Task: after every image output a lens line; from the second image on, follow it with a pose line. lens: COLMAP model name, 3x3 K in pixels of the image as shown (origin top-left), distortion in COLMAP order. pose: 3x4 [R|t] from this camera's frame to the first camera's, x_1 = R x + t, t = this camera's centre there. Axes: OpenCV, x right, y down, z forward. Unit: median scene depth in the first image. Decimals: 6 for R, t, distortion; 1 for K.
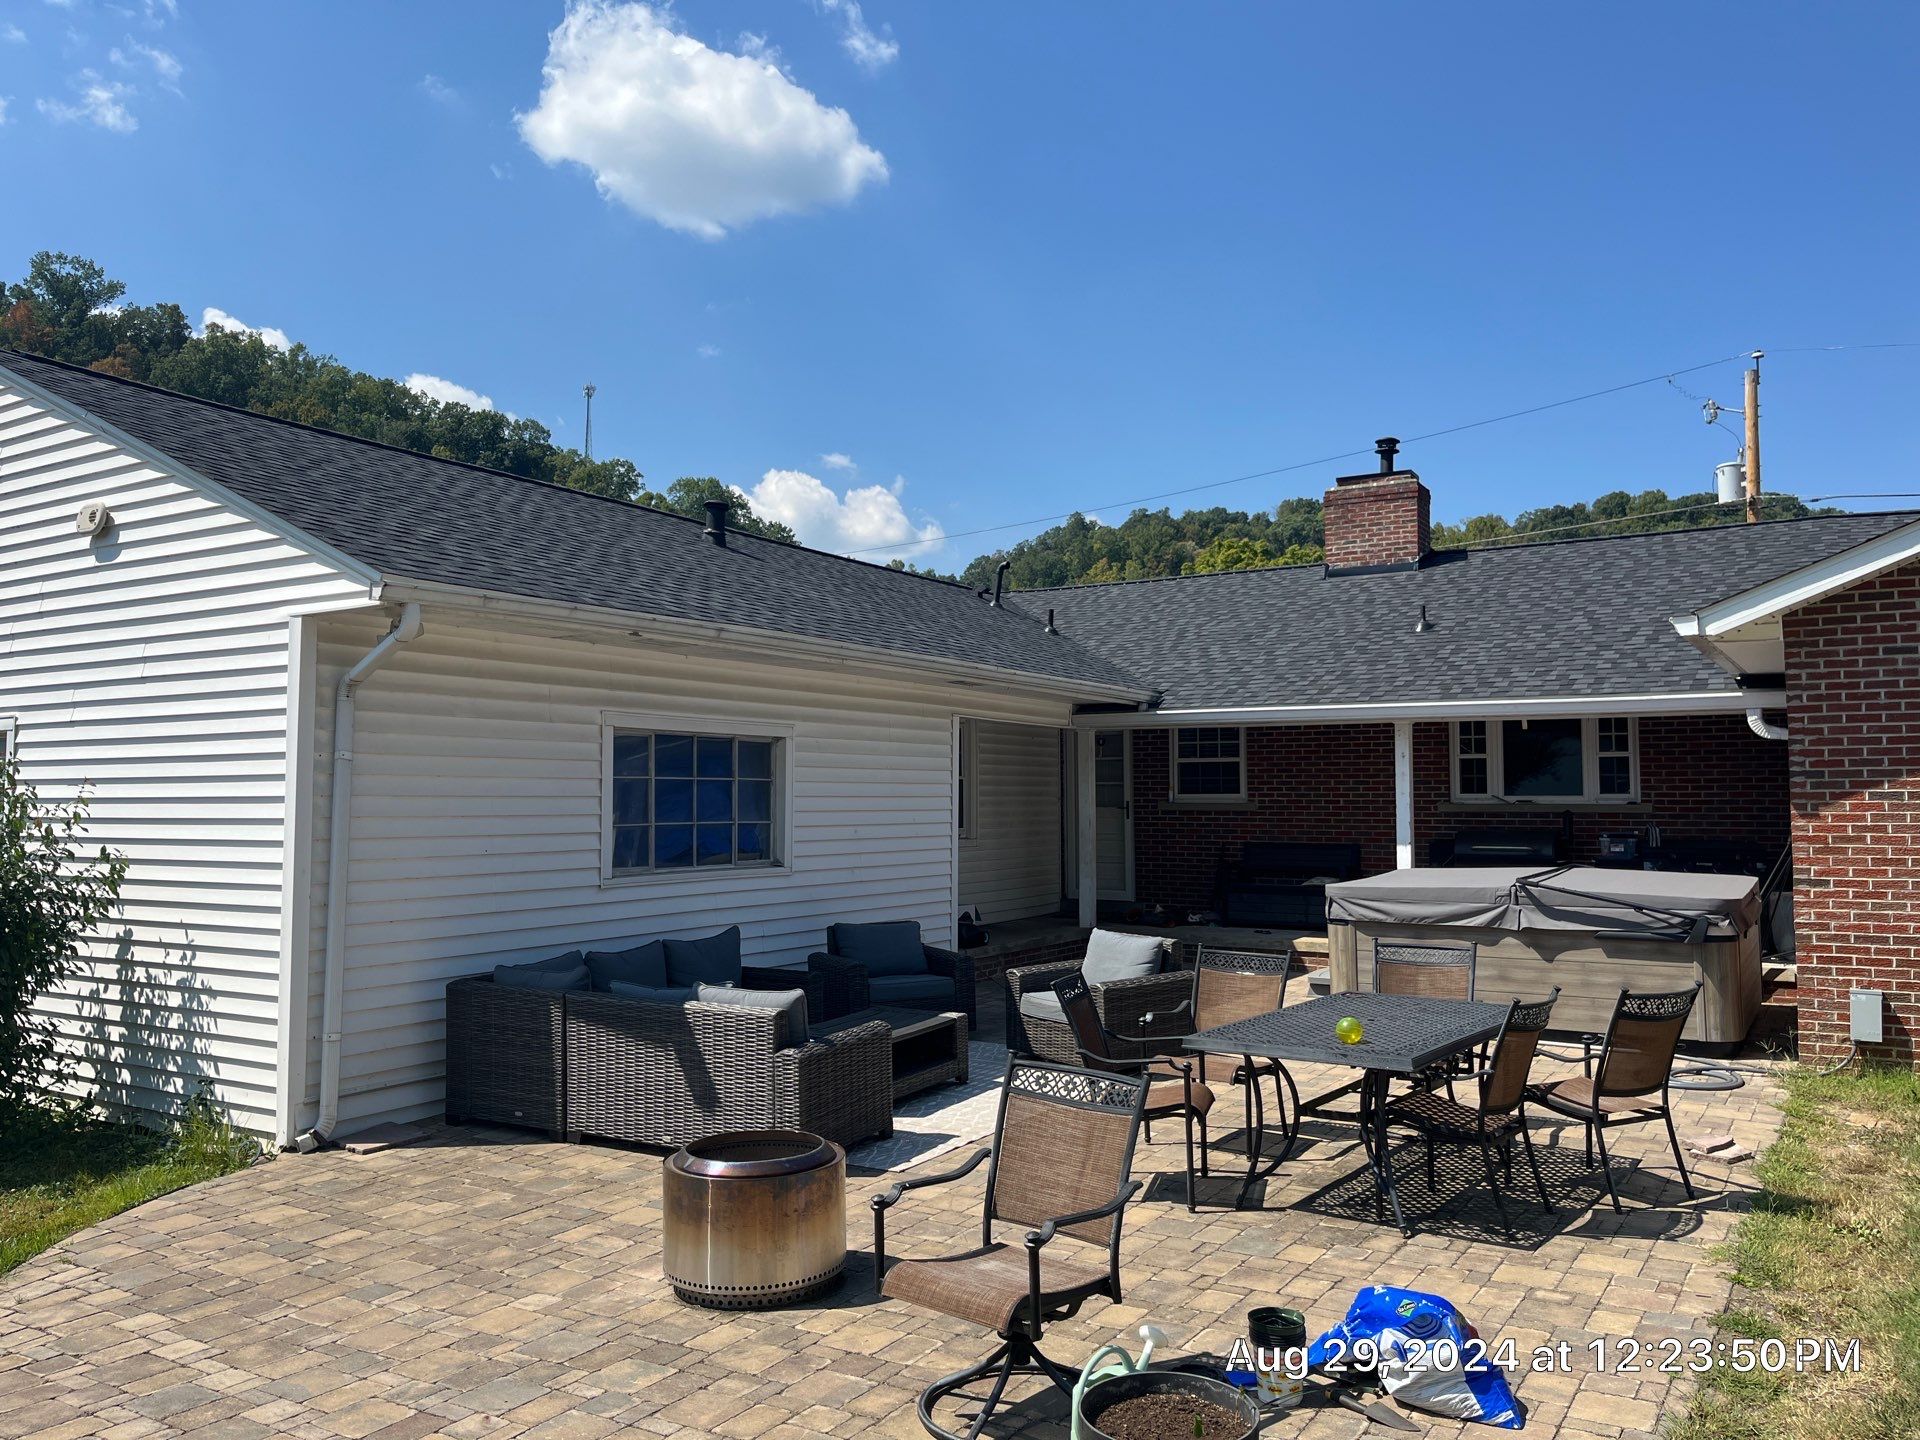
lens RADIAL K [[1445.2, 0, 959.1], [0, 1445.2, 698.0], [0, 0, 1]] dist [0.065233, -0.090254]
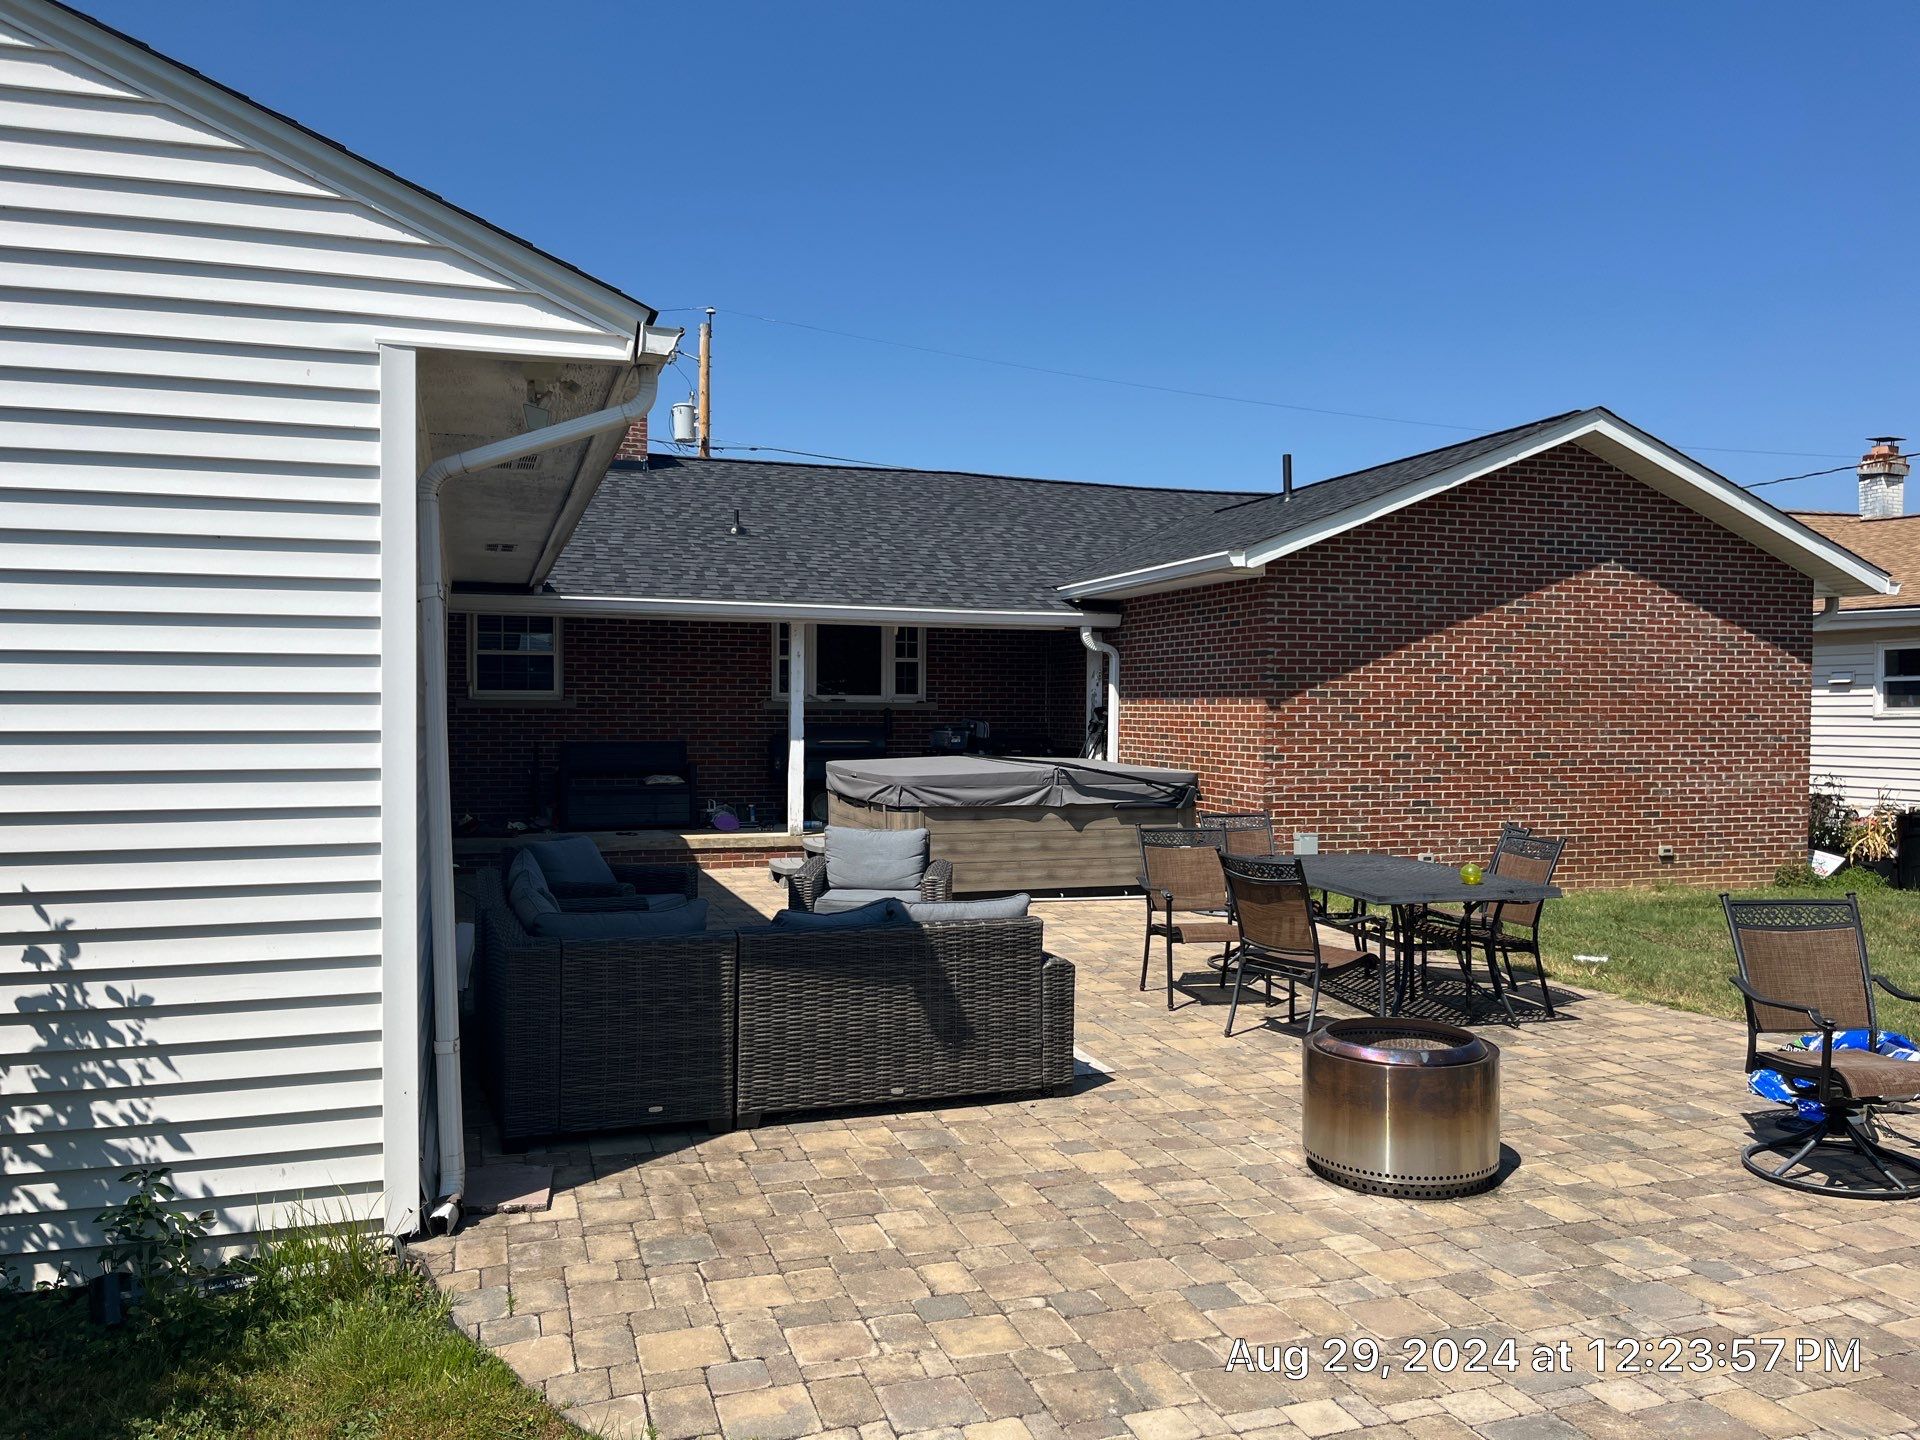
lens RADIAL K [[1441.8, 0, 960.0], [0, 1441.8, 720.0], [0, 0, 1]] dist [0.076697, -0.112473]
pose [[0.643601, -0.000980, 0.765360, -0.726269], [-0.058391, 0.997022, 0.050378, 0.048042], [-0.763130, -0.077113, 0.641627, 0.426165]]
